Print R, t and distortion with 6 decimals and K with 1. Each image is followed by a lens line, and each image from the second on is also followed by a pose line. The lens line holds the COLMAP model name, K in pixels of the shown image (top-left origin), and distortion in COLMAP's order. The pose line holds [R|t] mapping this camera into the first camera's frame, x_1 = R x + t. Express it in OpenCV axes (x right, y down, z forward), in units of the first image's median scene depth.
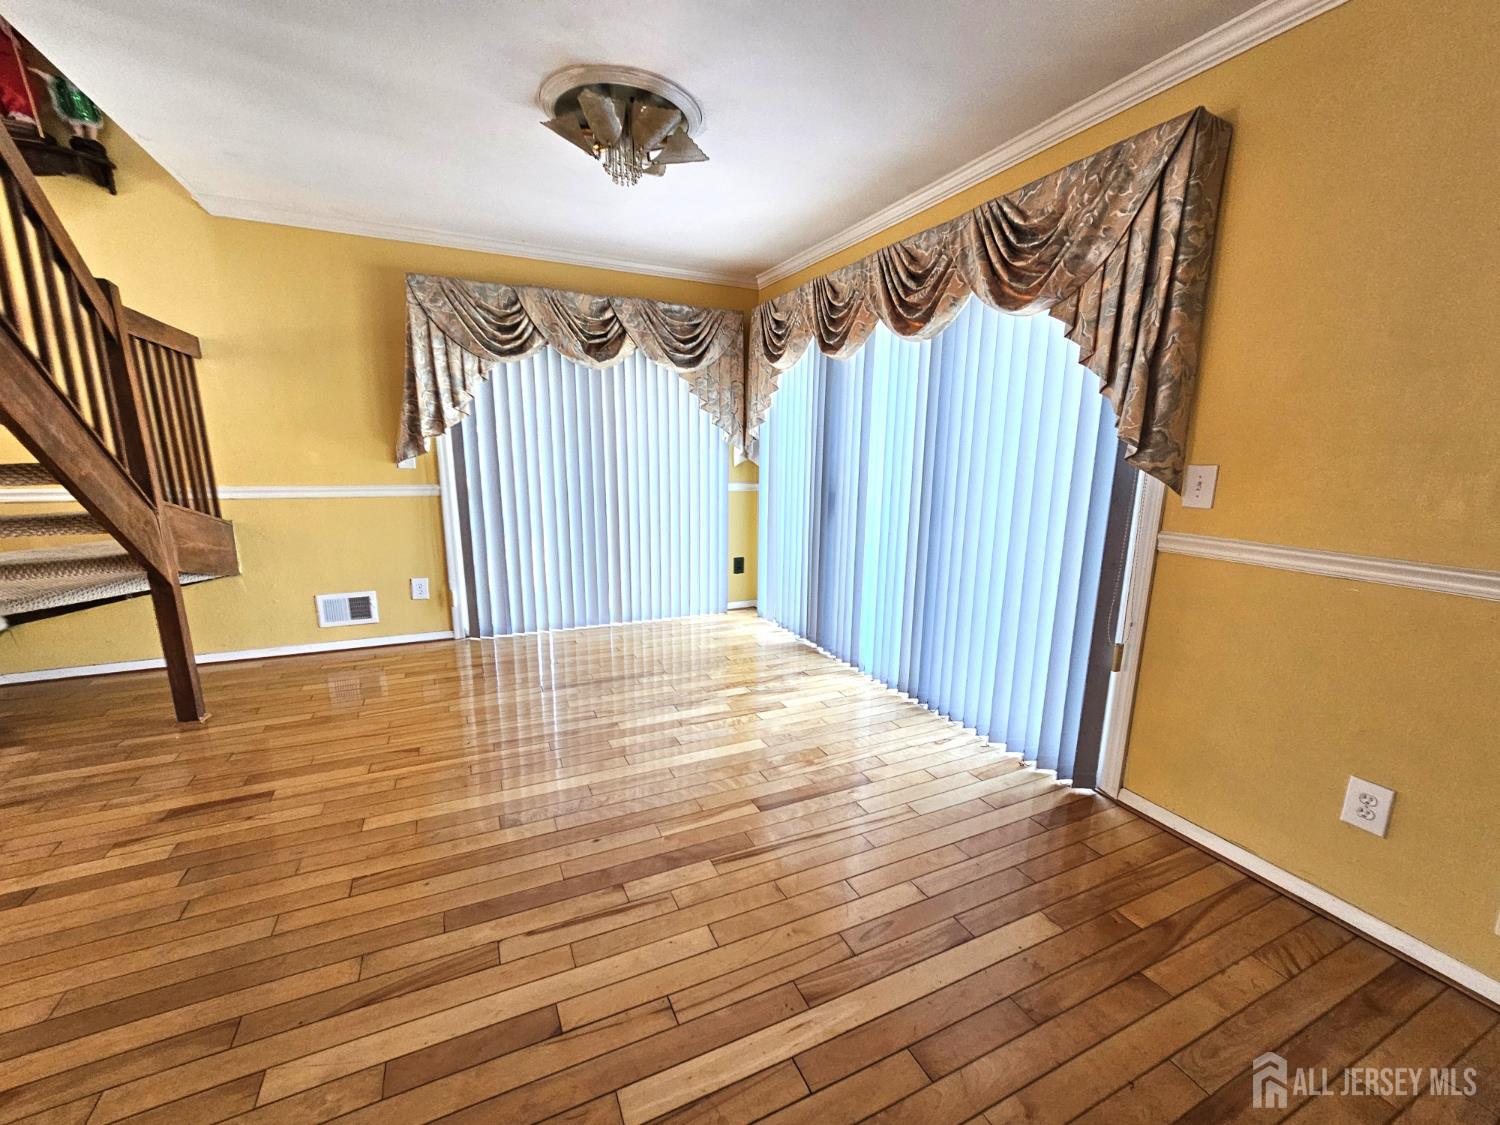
lens RADIAL K [[625.0, 0, 755.4], [0, 625.0, 574.0], [0, 0, 1]] dist [0.000688, 0.000068]
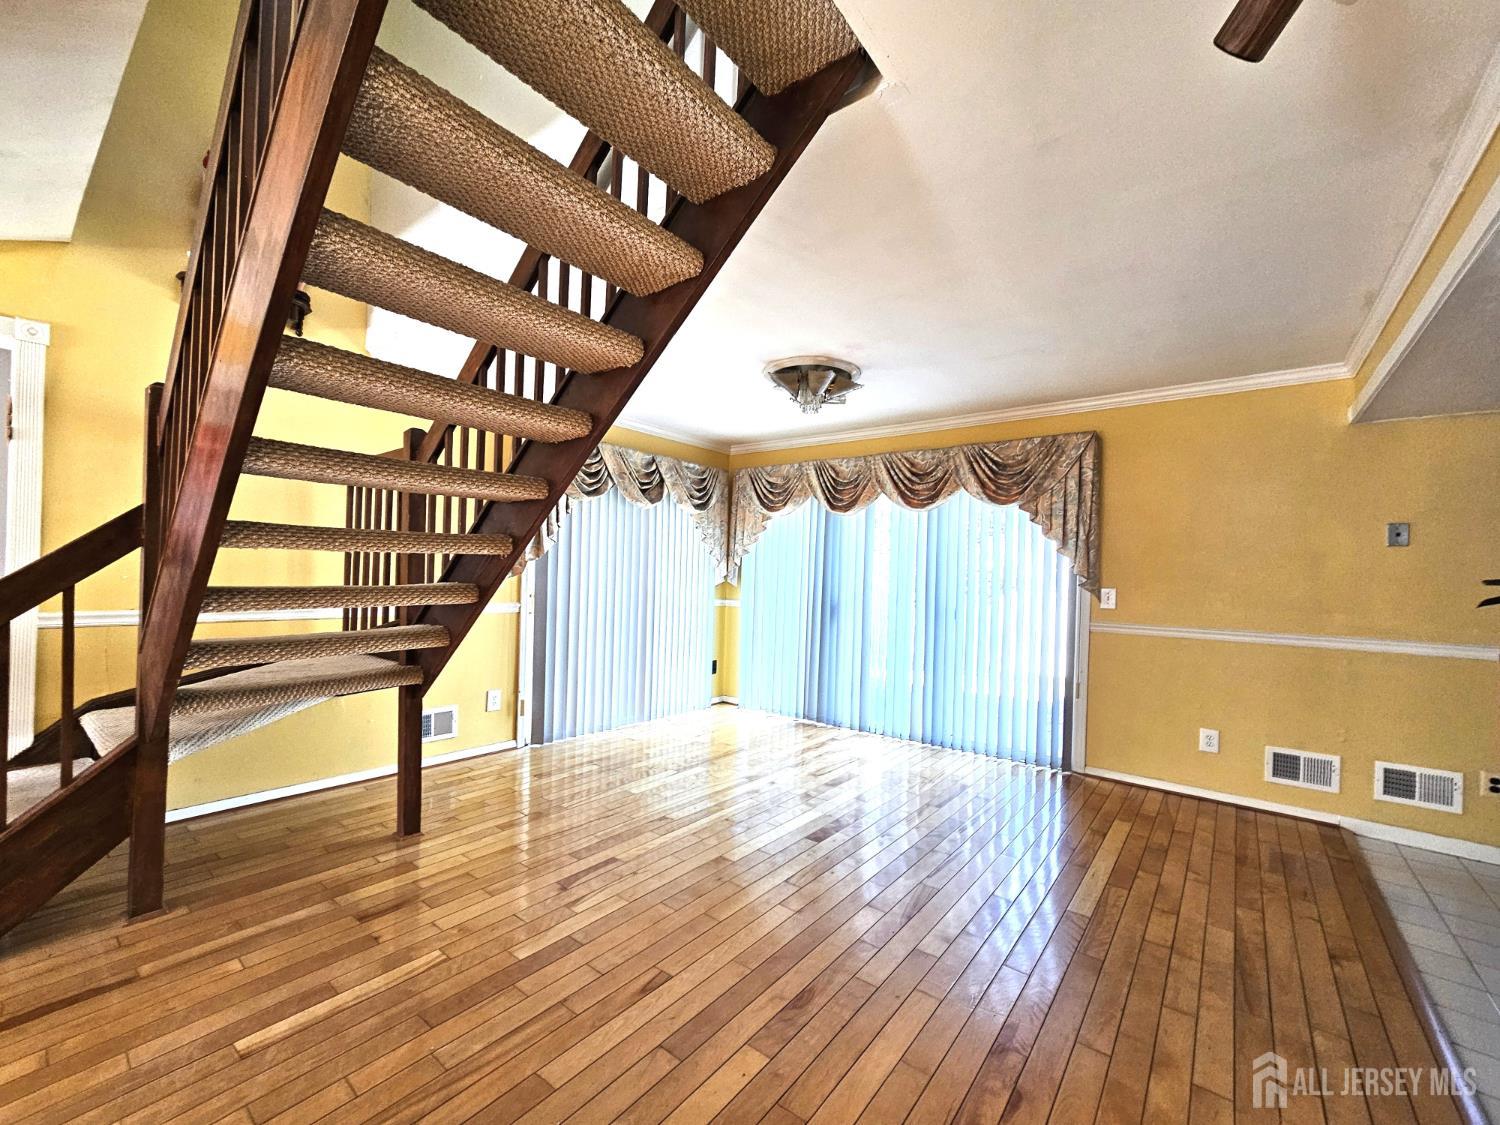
lens RADIAL K [[616.0, 0, 750.0], [0, 616.0, 562.5], [0, 0, 1]] dist [0.000765, 0.000038]
pose [[0.899705, 0.019595, 0.436059, -0.712719], [0.070046, 0.979564, -0.188540, 0.025520], [-0.430842, 0.200174, 0.879946, -0.169492]]
